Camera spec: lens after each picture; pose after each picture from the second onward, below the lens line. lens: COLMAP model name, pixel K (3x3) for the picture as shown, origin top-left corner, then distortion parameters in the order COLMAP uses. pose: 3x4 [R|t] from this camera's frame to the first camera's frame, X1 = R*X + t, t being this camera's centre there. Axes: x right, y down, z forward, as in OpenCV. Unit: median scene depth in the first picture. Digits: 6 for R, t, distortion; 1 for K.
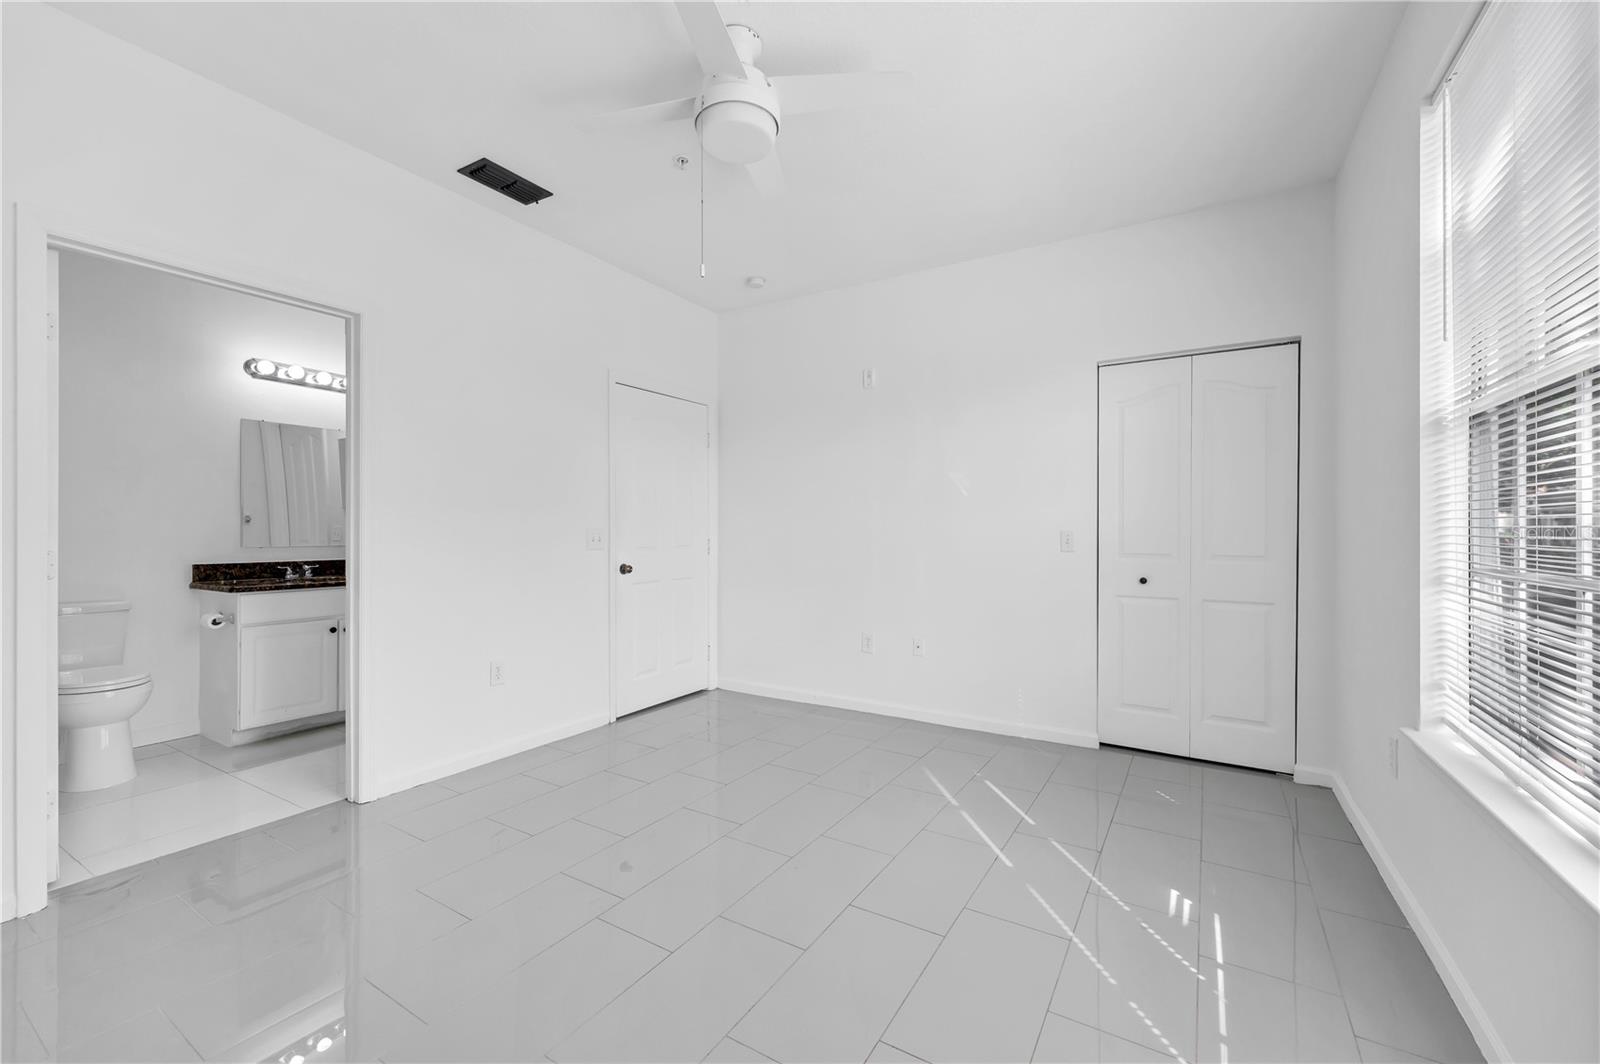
lens RADIAL K [[655.5, 0, 797.5], [0, 655.5, 536.3], [0, 0, 1]] dist [0.000069, 0.000009]
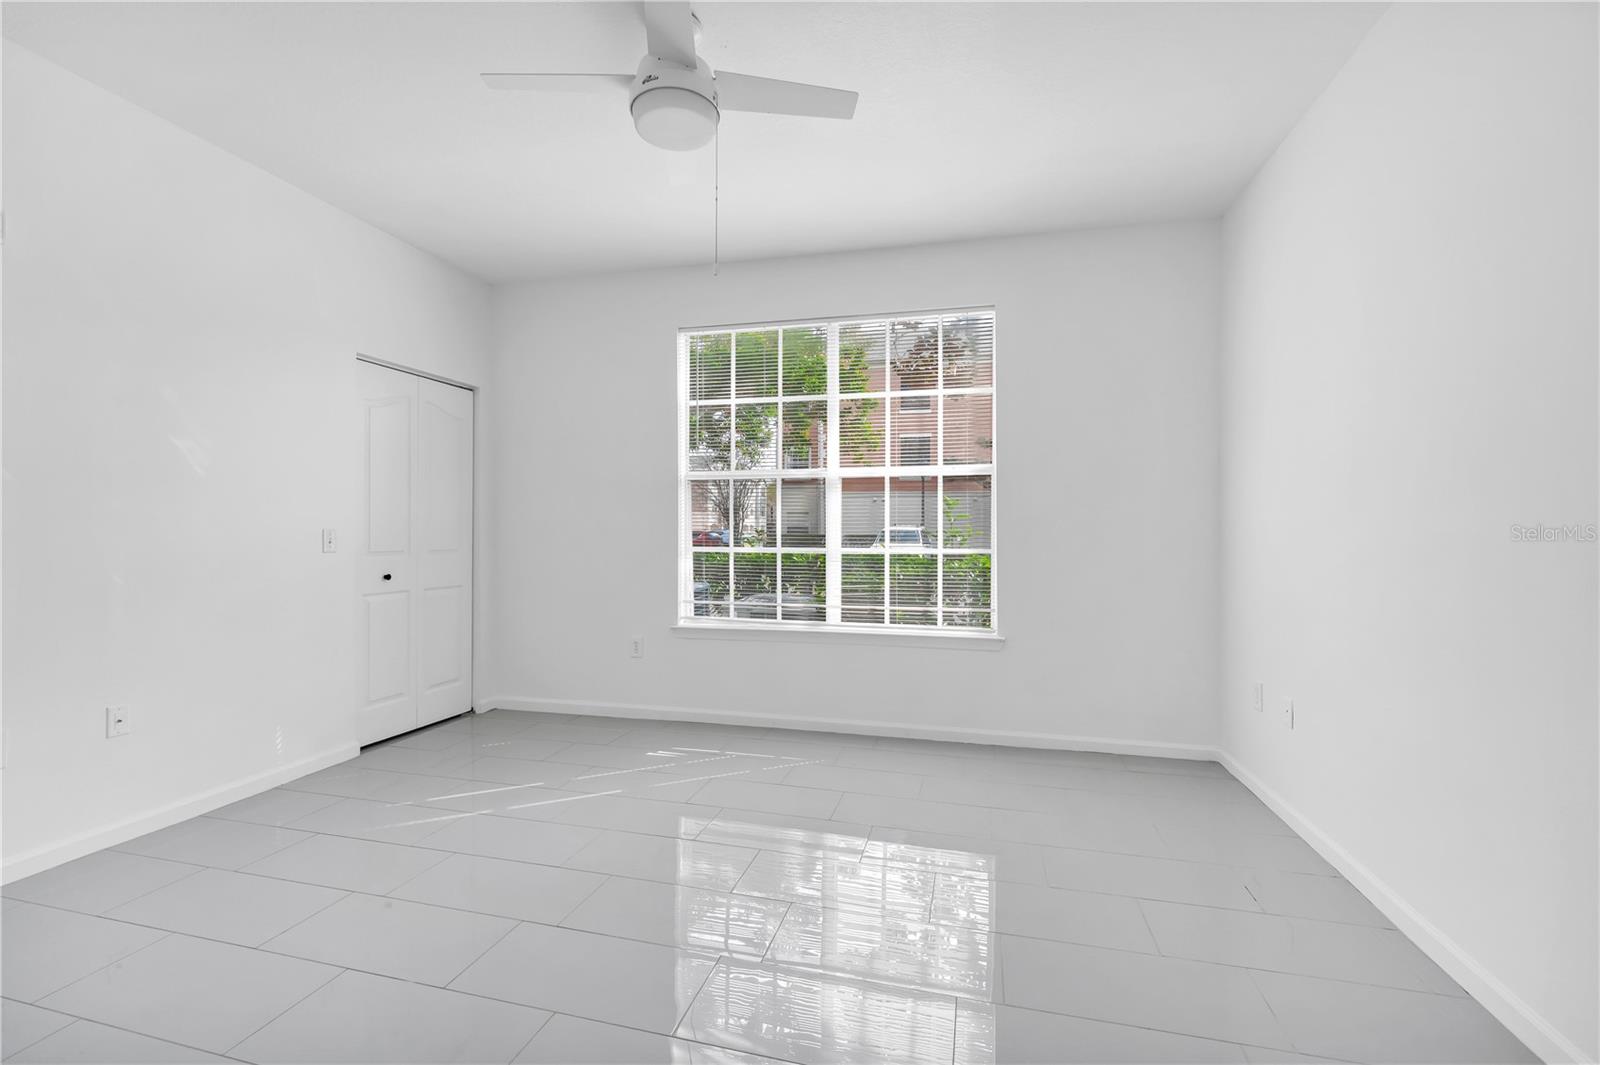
lens RADIAL K [[653.1, 0, 800.0], [0, 653.1, 532.5], [0, 0, 1]] dist [-0.001447, -0.000082]
pose [[-0.292527, -0.001199, 0.956256, -0.713233], [-0.004000, 0.999992, 0.000030, -0.005857], [-0.956249, -0.003816, -0.292530, 0.732682]]
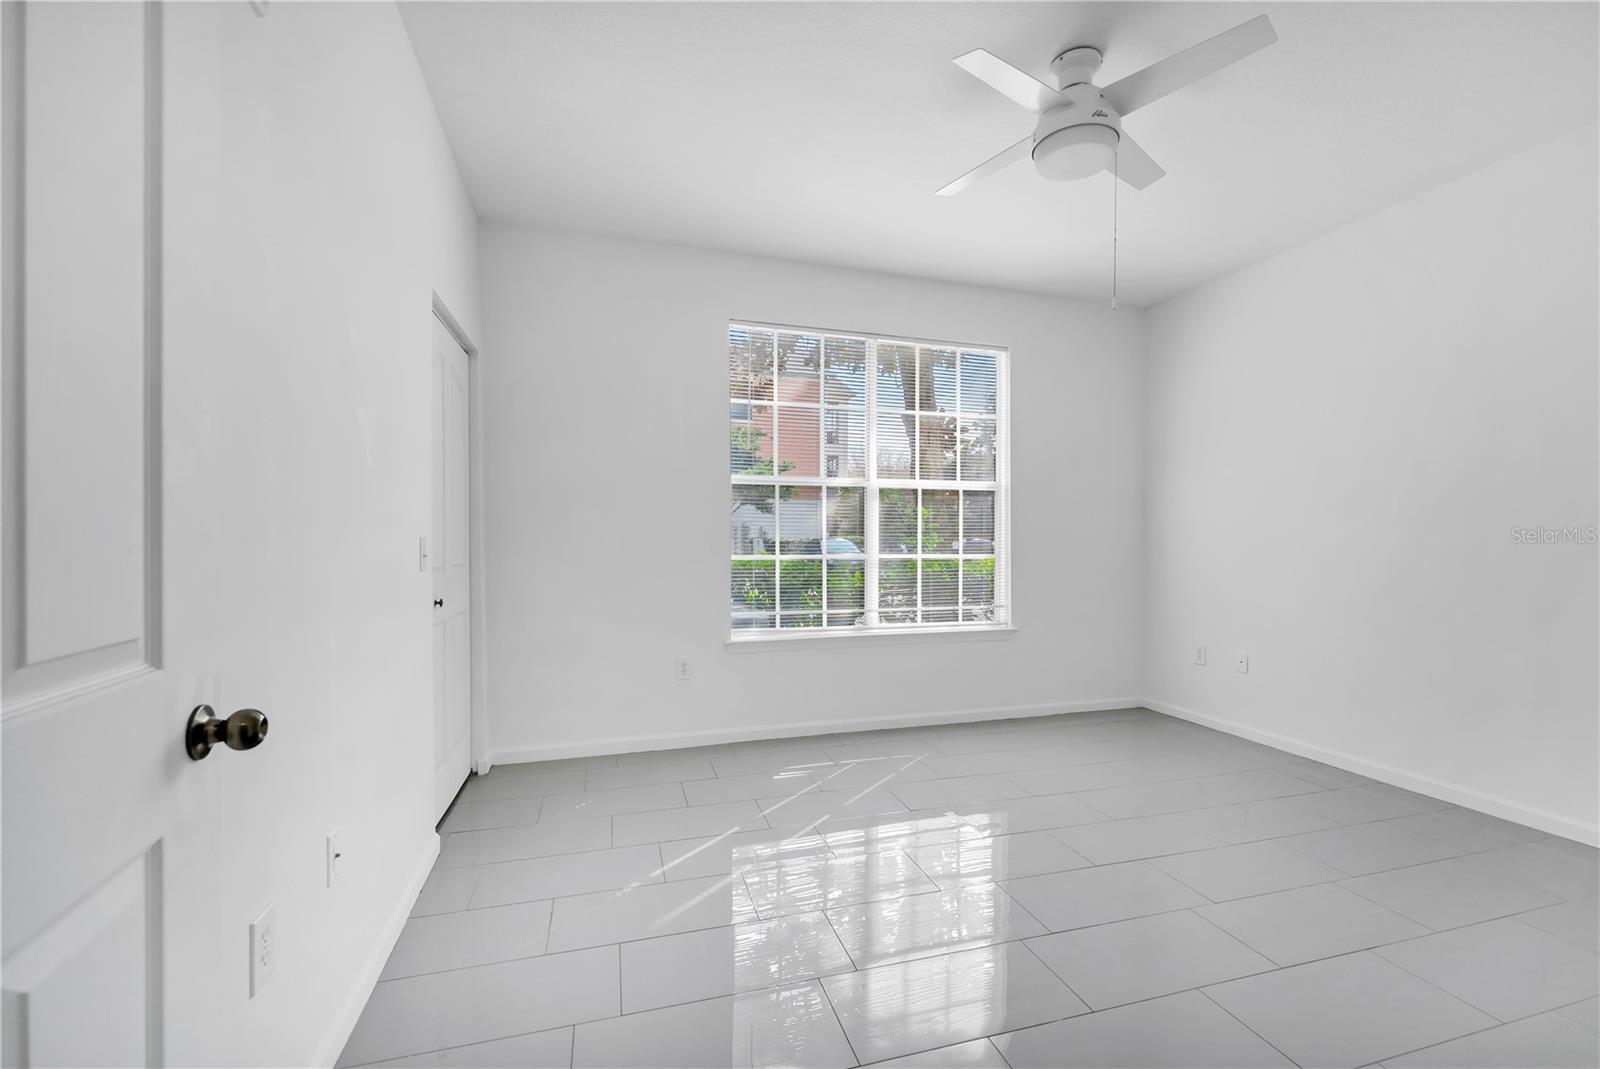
lens RADIAL K [[655.5, 0, 797.5], [0, 655.5, 538.8], [0, 0, 1]] dist [0.000069, 0.000009]
pose [[-0.737085, -0.001180, 0.675799, -0.319289], [-0.003798, 0.999990, -0.002397, -0.003874], [-0.675789, -0.004333, -0.737082, 1.365940]]
